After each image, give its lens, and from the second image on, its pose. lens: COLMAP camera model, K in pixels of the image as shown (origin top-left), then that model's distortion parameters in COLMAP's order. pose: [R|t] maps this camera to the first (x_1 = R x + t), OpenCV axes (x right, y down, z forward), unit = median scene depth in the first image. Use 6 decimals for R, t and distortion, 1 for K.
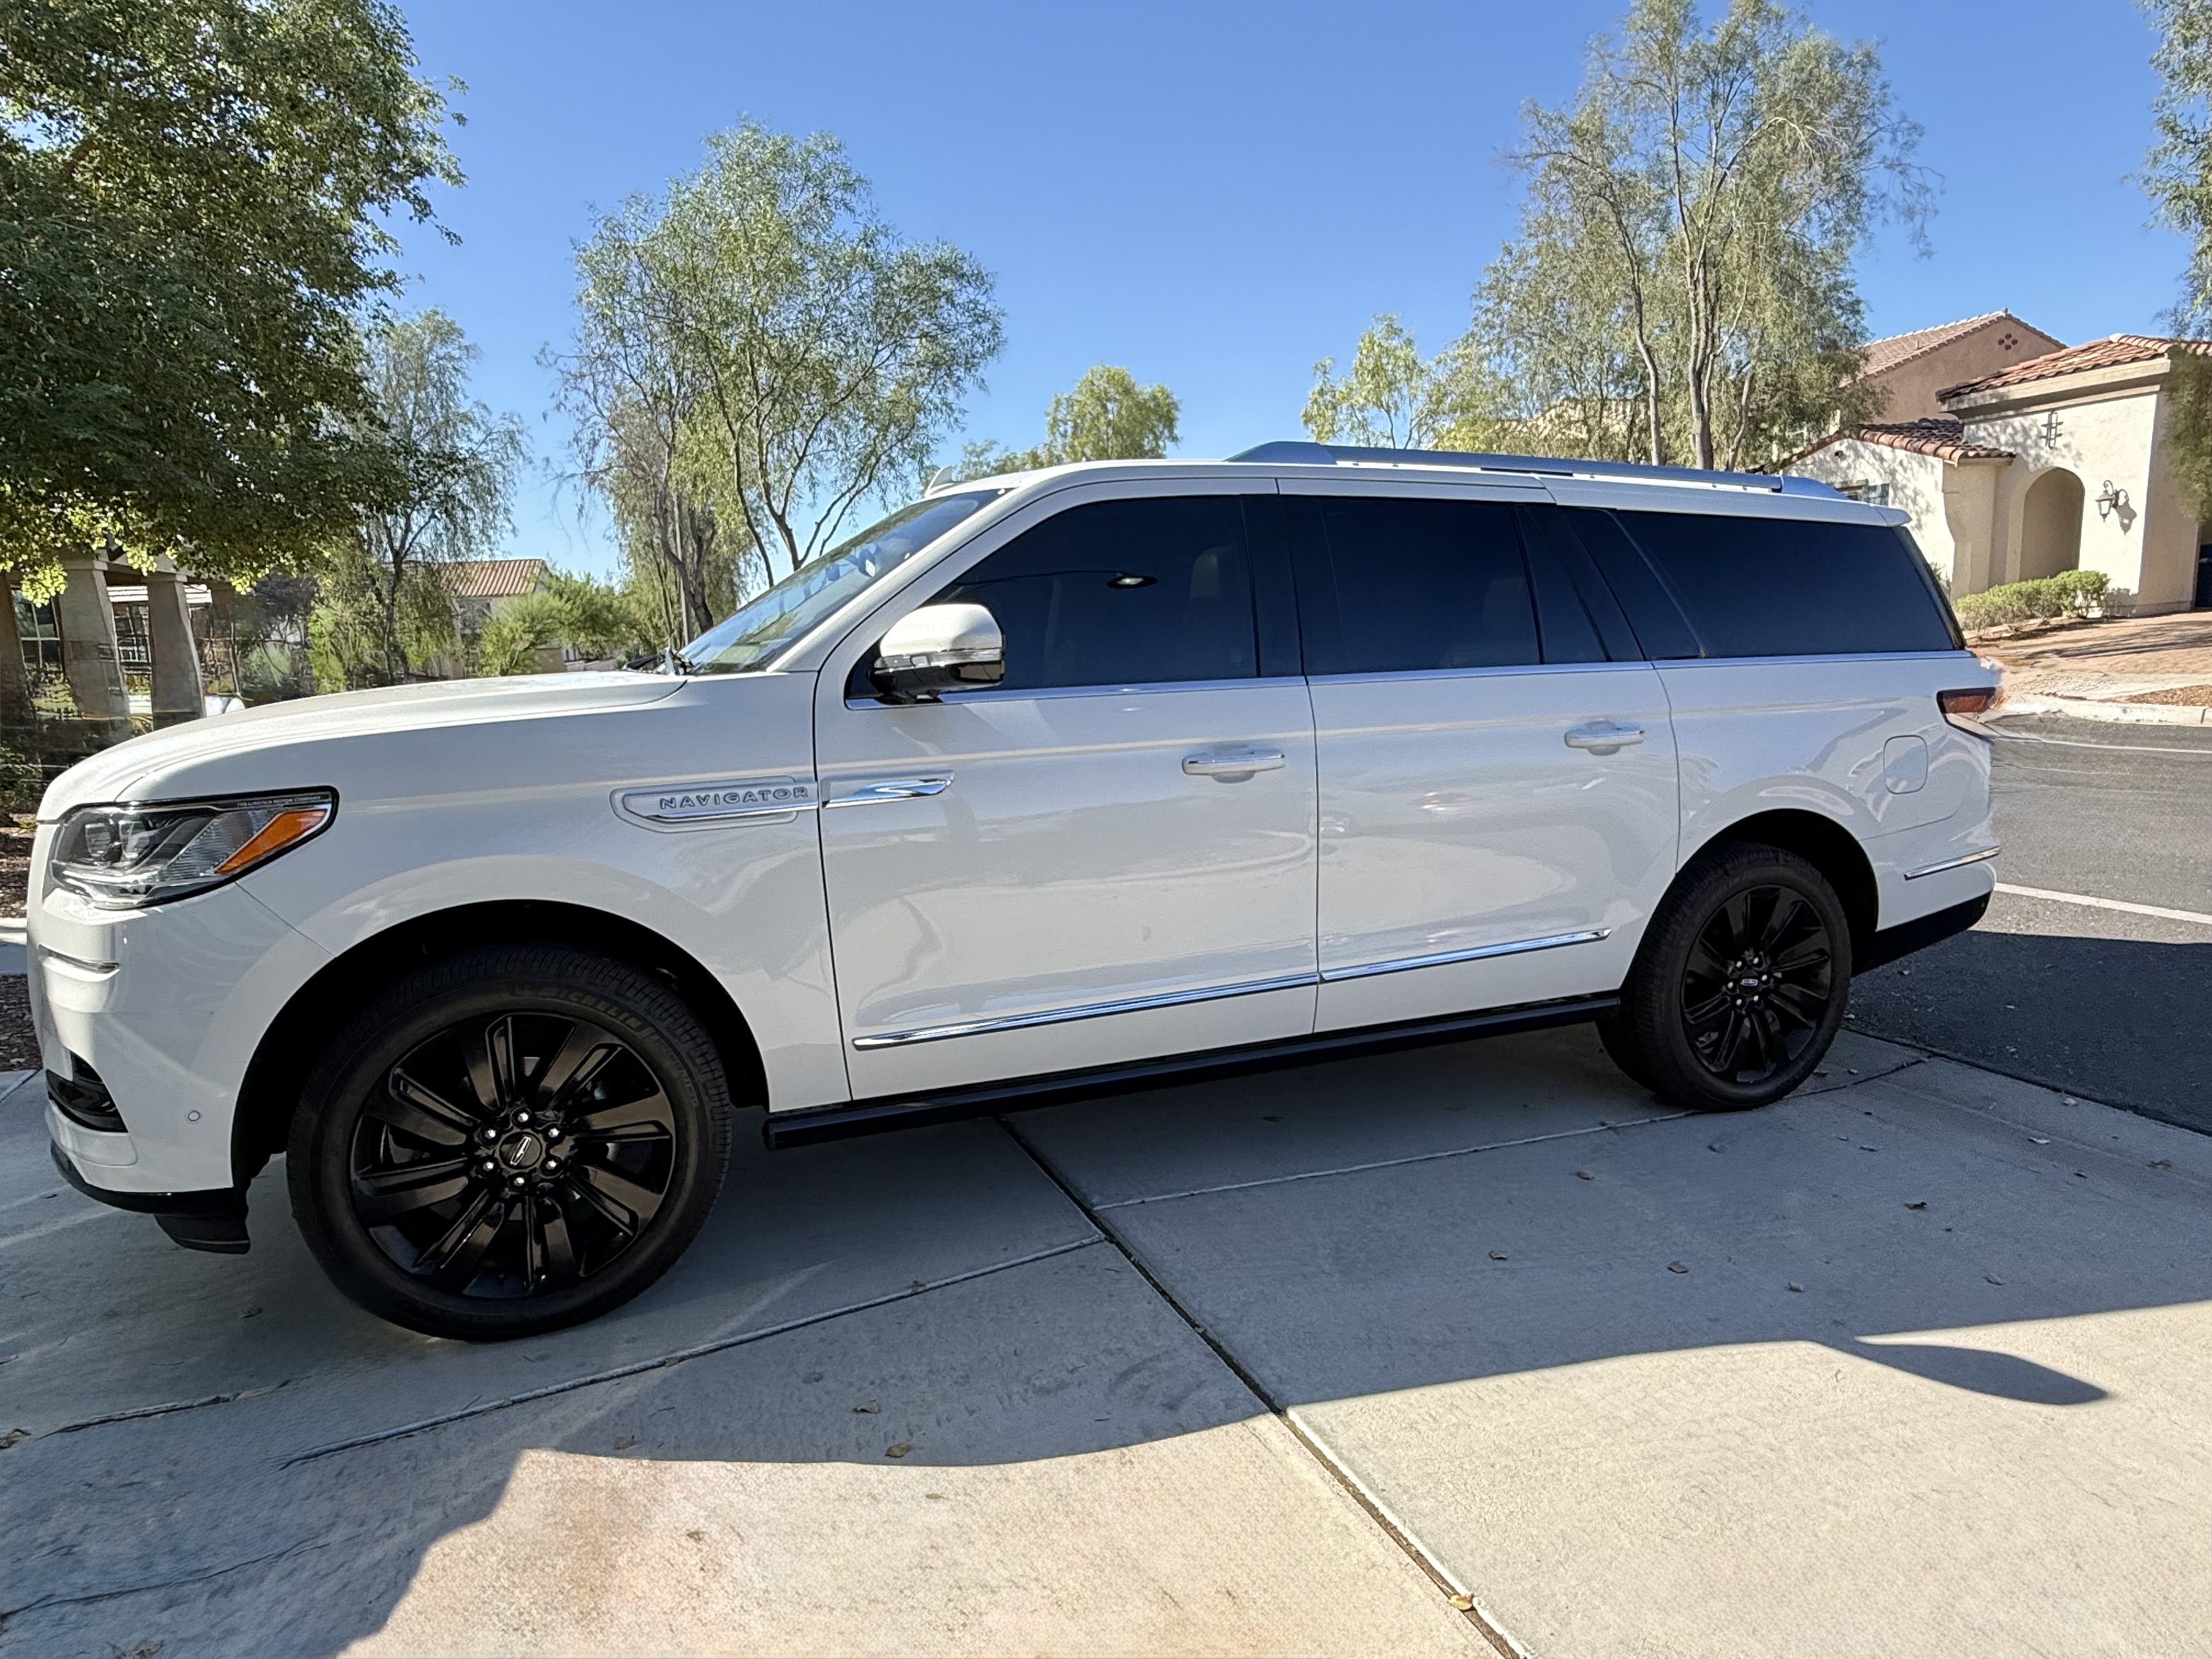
lens RADIAL K [[1239.4, 0, 1106.0], [0, 1239.4, 829.5], [0, 0, 1]] dist [0.003358, 0.001370]
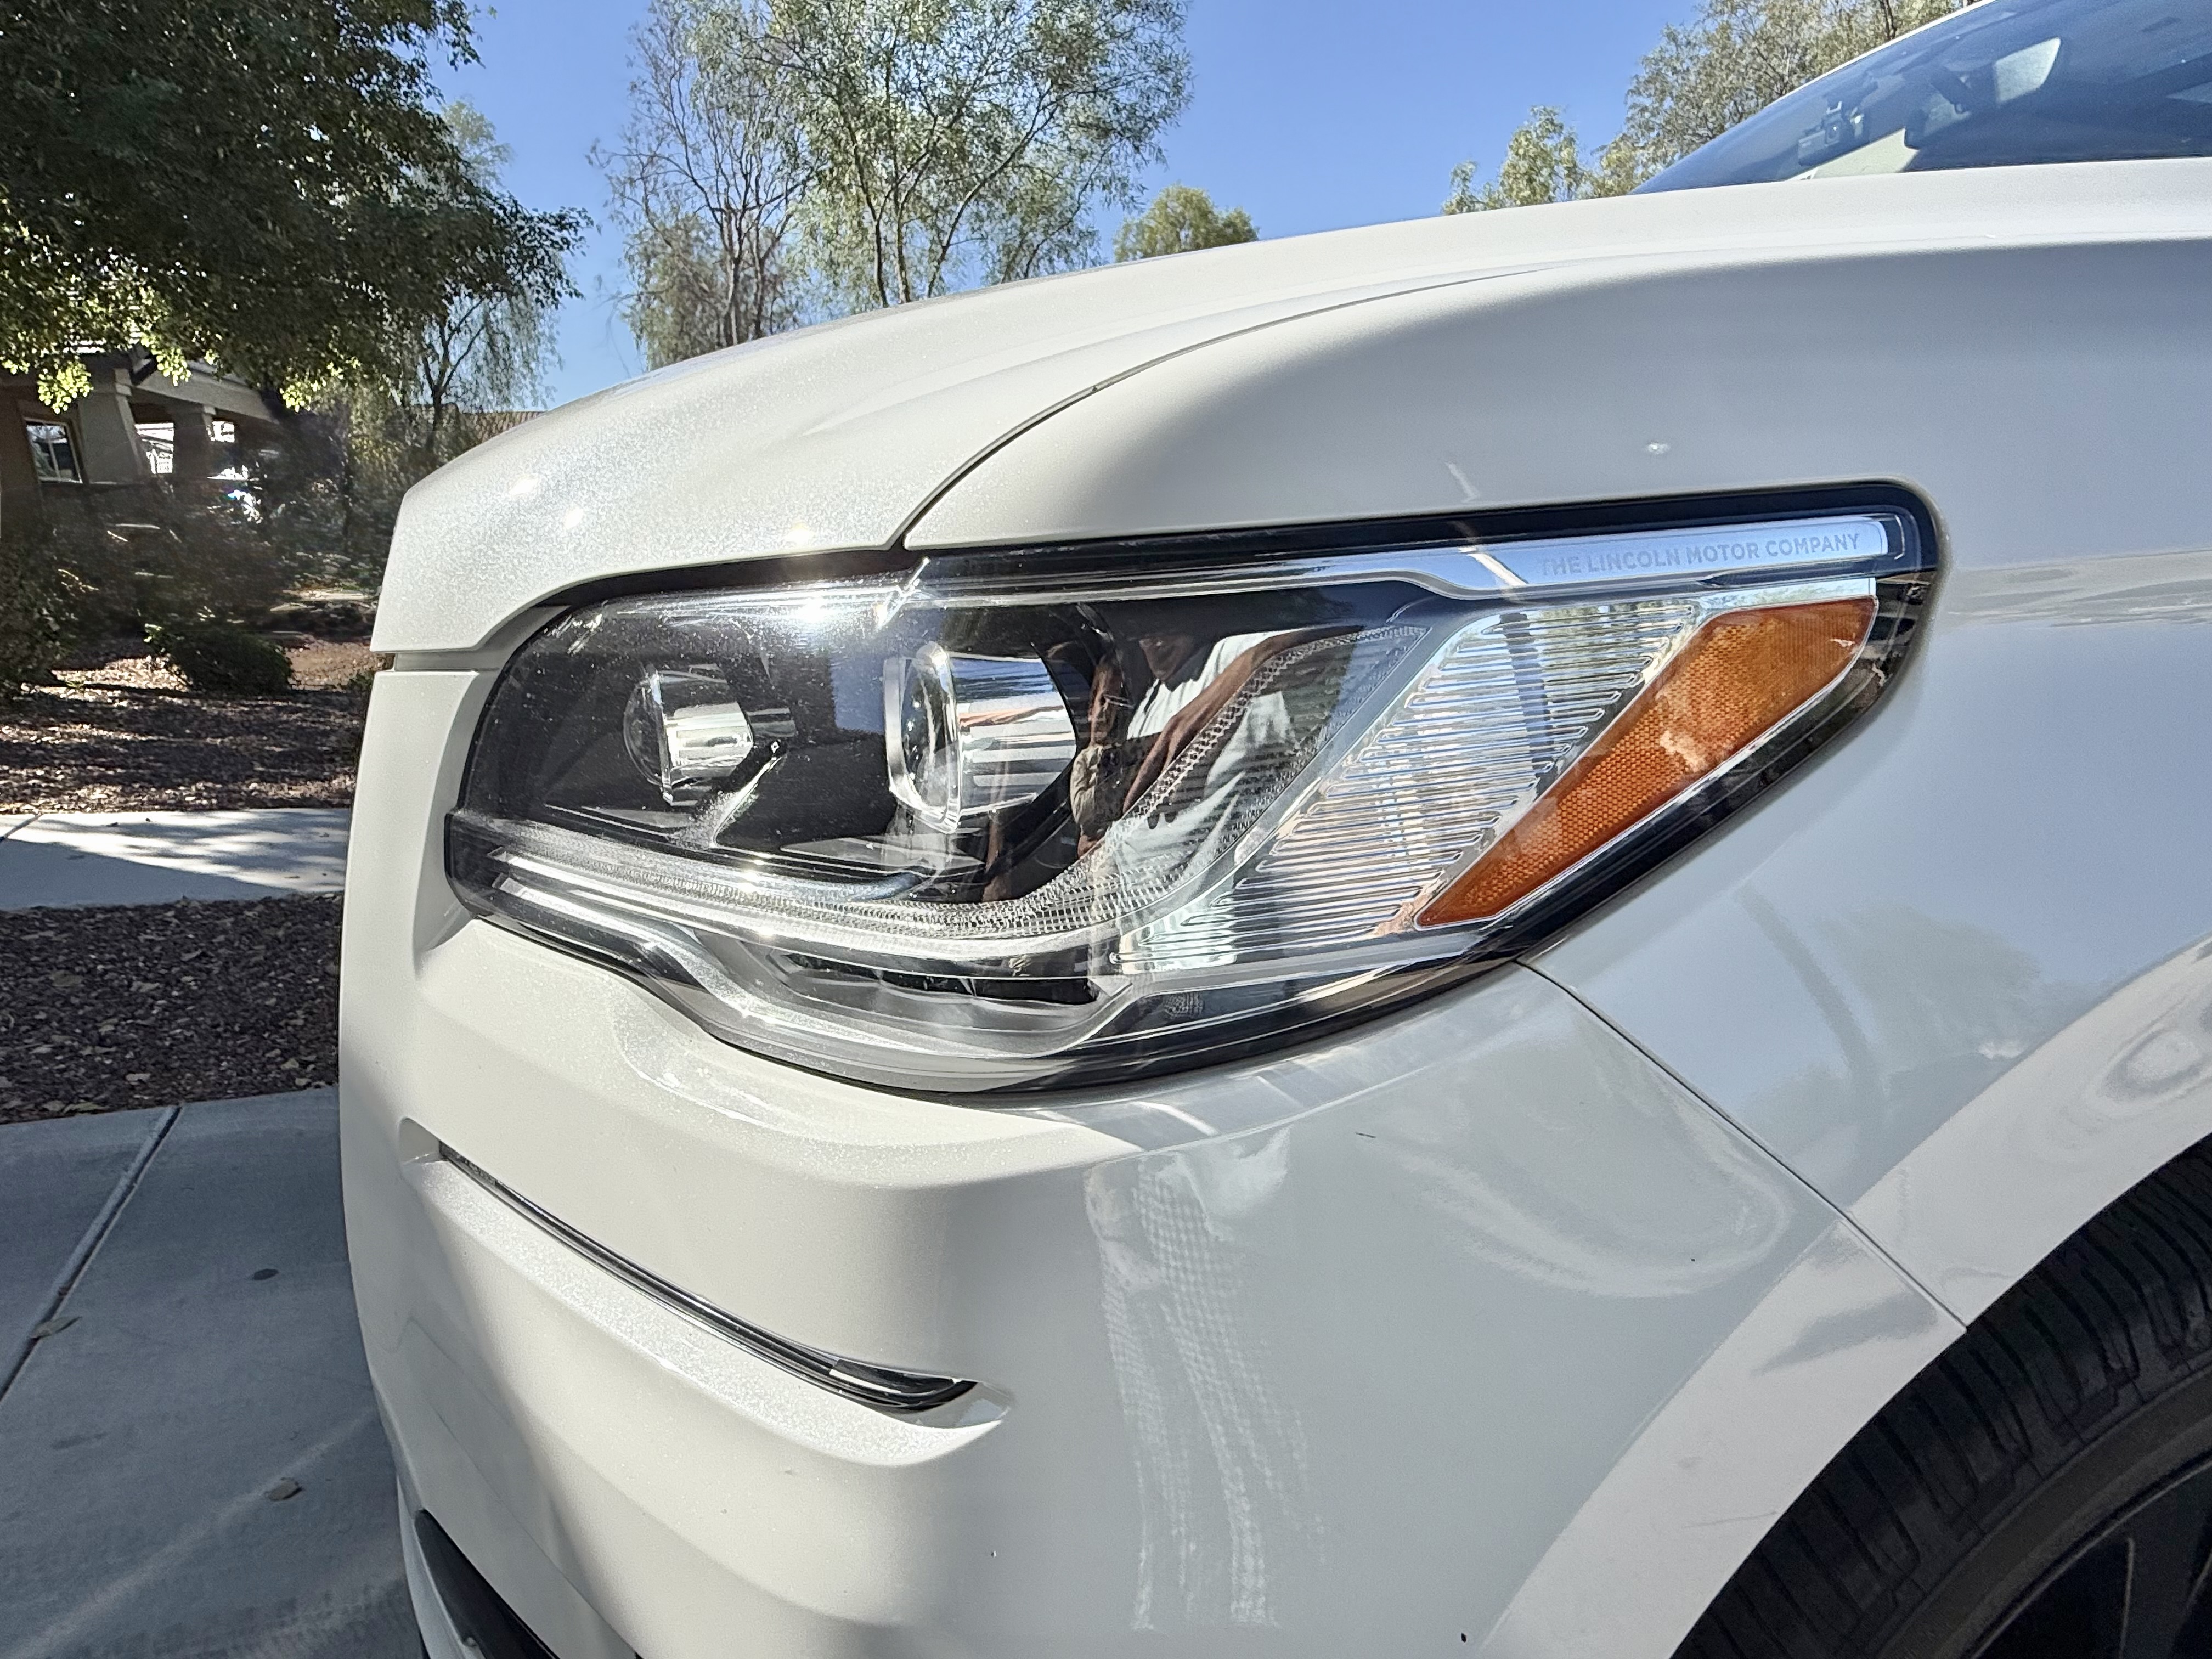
lens RADIAL K [[1269.8, 0, 1106.0], [0, 1269.8, 829.5], [0, 0, 1]] dist [0.002235, -0.002500]
pose [[0.999600, 0.011993, -0.025608, -0.200954], [-0.009326, 0.994758, 0.101834, 0.000352], [0.026695, -0.101555, 0.994472, 0.211865]]
